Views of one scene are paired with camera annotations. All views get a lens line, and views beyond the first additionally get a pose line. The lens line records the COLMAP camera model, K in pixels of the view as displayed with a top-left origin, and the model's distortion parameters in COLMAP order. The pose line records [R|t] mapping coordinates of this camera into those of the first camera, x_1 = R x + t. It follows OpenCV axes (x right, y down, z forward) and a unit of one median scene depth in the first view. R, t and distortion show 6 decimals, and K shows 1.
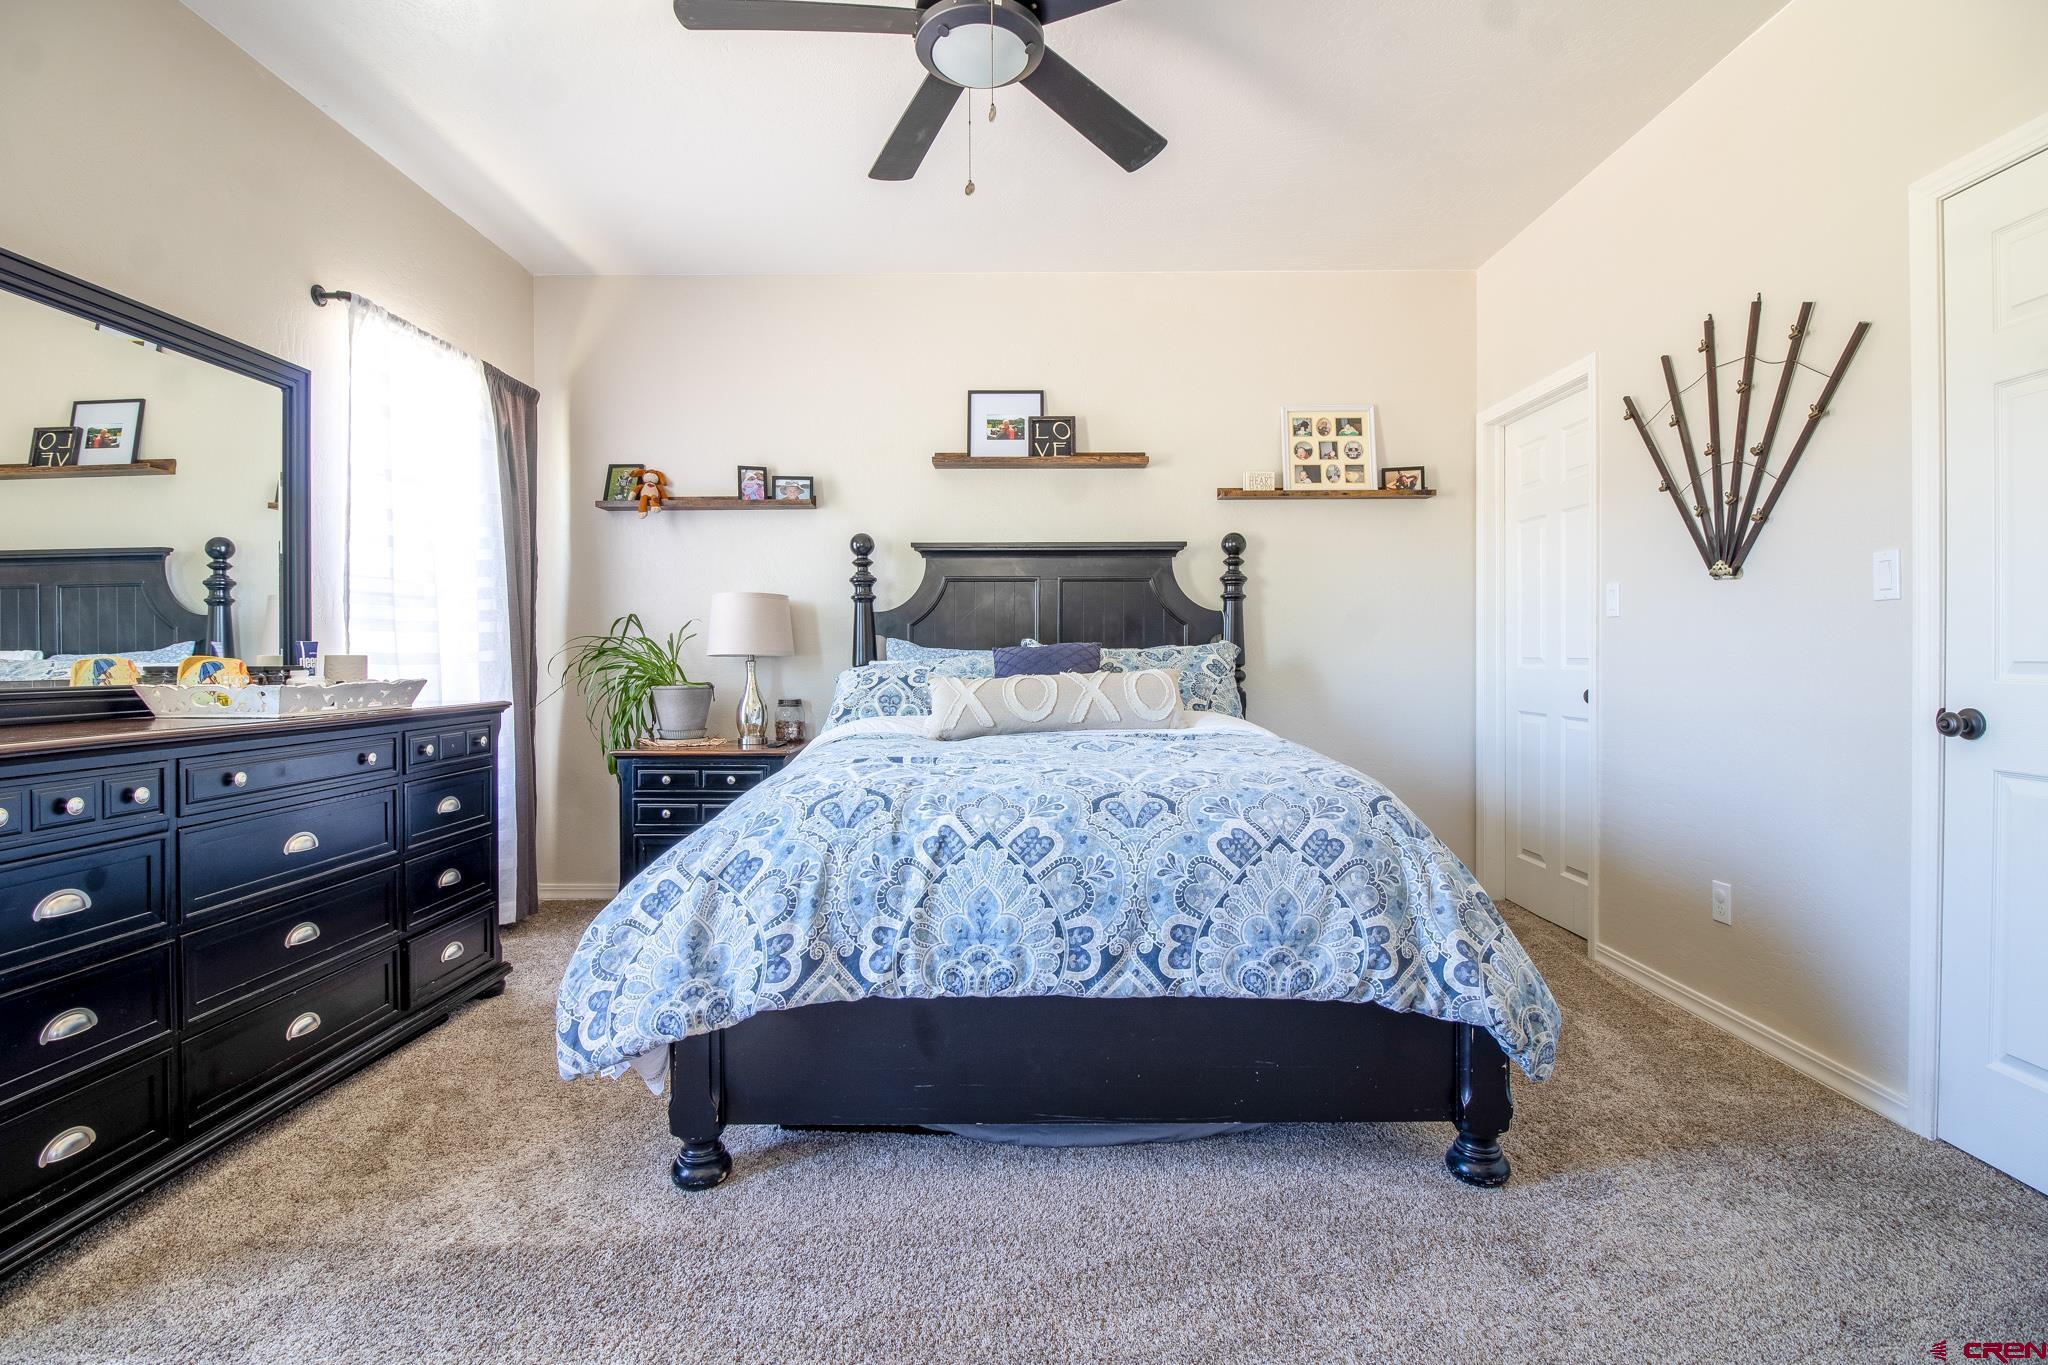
lens RADIAL K [[936.4, 0, 927.4], [0, 936.4, 650.6], [0, 0, 1]] dist [-0.010291, -0.003377]
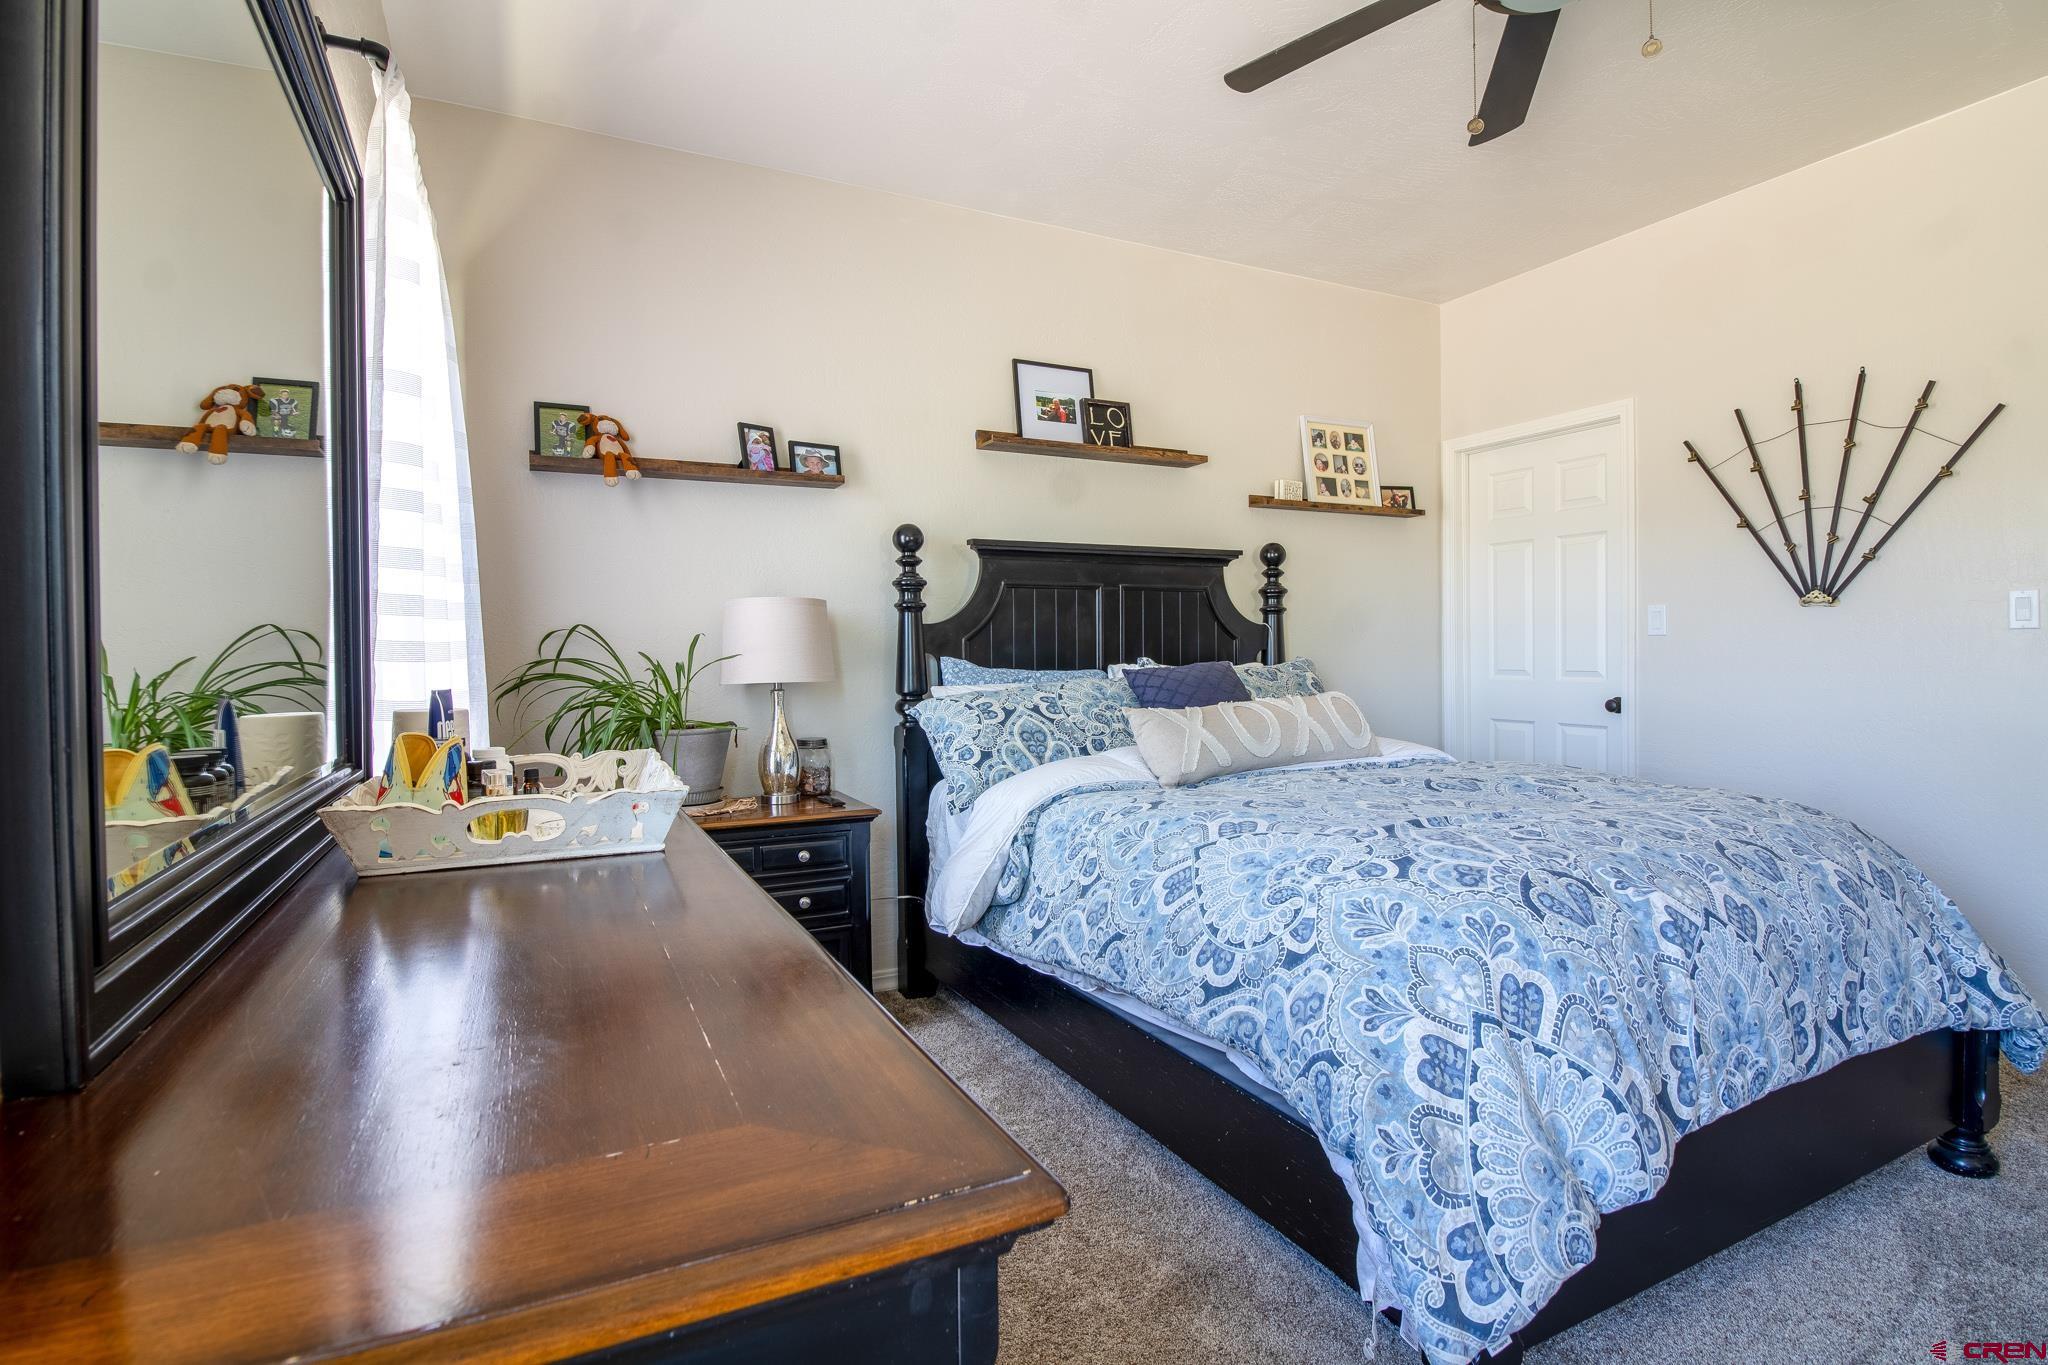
lens RADIAL K [[1008.1, 0, 1016.6], [0, 1008.1, 654.7], [0, 0, 1]] dist [-0.012259, -0.004493]
pose [[0.889104, -0.008834, 0.457619, -0.374368], [0.008543, 0.999960, 0.002704, -0.016714], [-0.457625, 0.001505, 0.889144, 0.204427]]
